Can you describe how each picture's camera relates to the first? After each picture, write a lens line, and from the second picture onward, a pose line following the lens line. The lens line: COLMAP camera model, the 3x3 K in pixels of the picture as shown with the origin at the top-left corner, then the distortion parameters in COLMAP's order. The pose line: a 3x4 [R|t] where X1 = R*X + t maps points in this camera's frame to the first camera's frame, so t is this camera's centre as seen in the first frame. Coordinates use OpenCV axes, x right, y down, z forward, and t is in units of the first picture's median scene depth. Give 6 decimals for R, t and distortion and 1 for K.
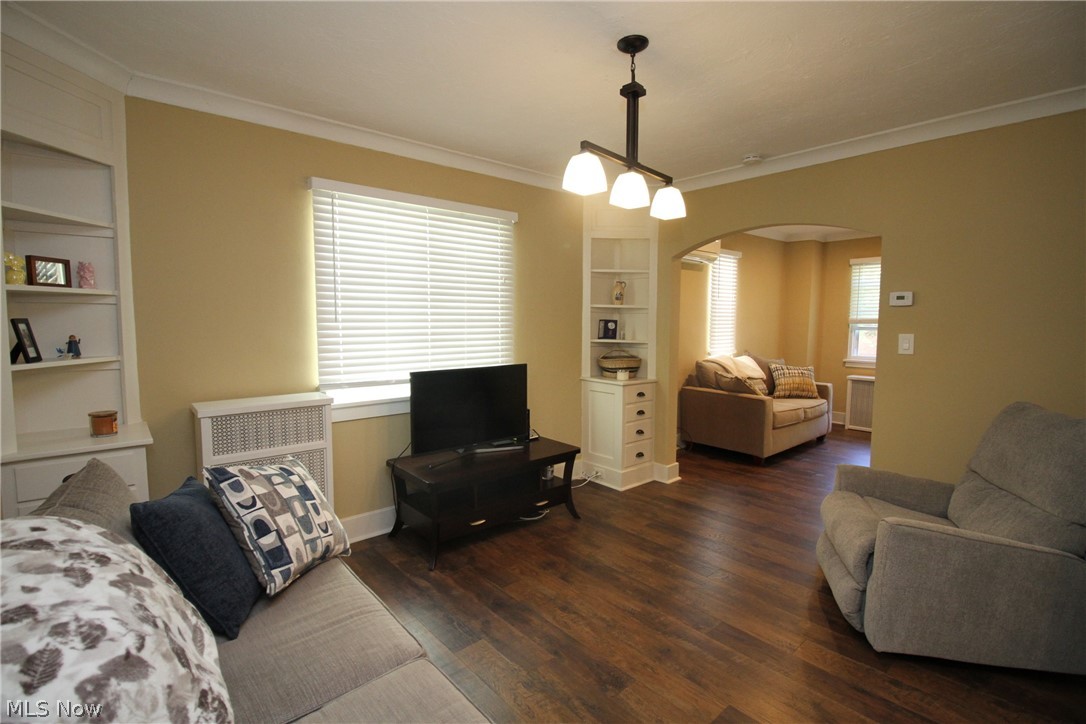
lens RADIAL K [[501.2, 0, 539.0], [0, 501.2, 357.9], [0, 0, 1]] dist [-0.003895, -0.010248]
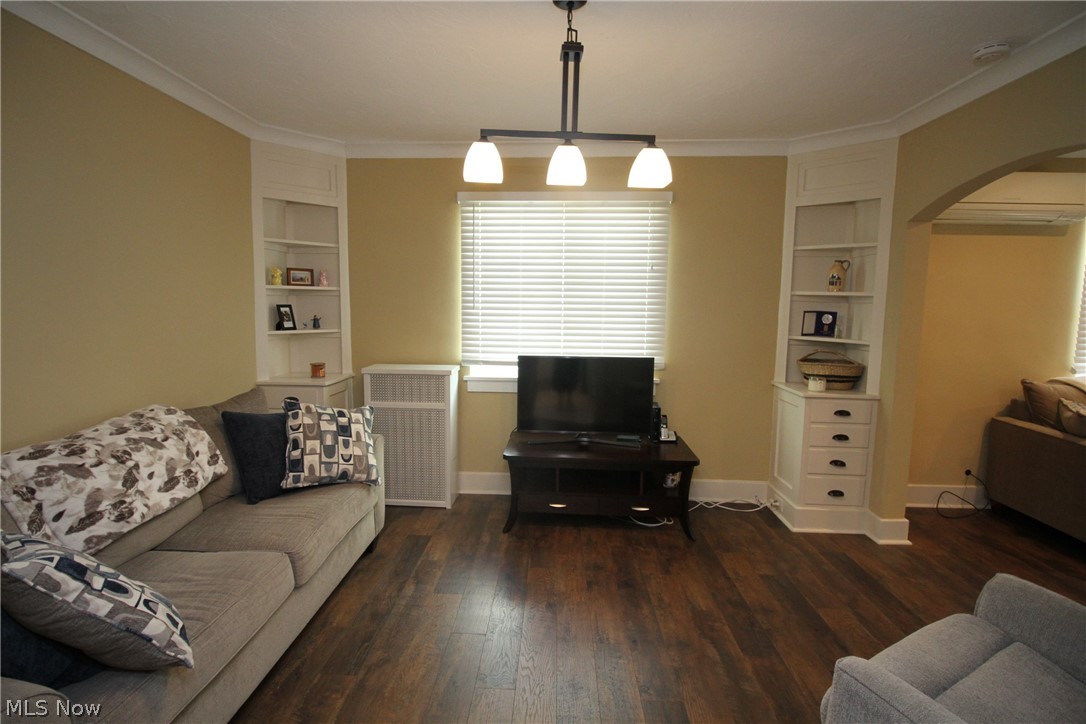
lens RADIAL K [[501.2, 0, 523.3], [0, 501.2, 359.2], [0, 0, 1]] dist [-0.003895, -0.010248]
pose [[0.721853, 0.081147, -0.687272, 0.504350], [-0.062676, 0.996686, 0.051850, -0.021019], [0.689202, 0.005648, 0.724547, 0.195968]]
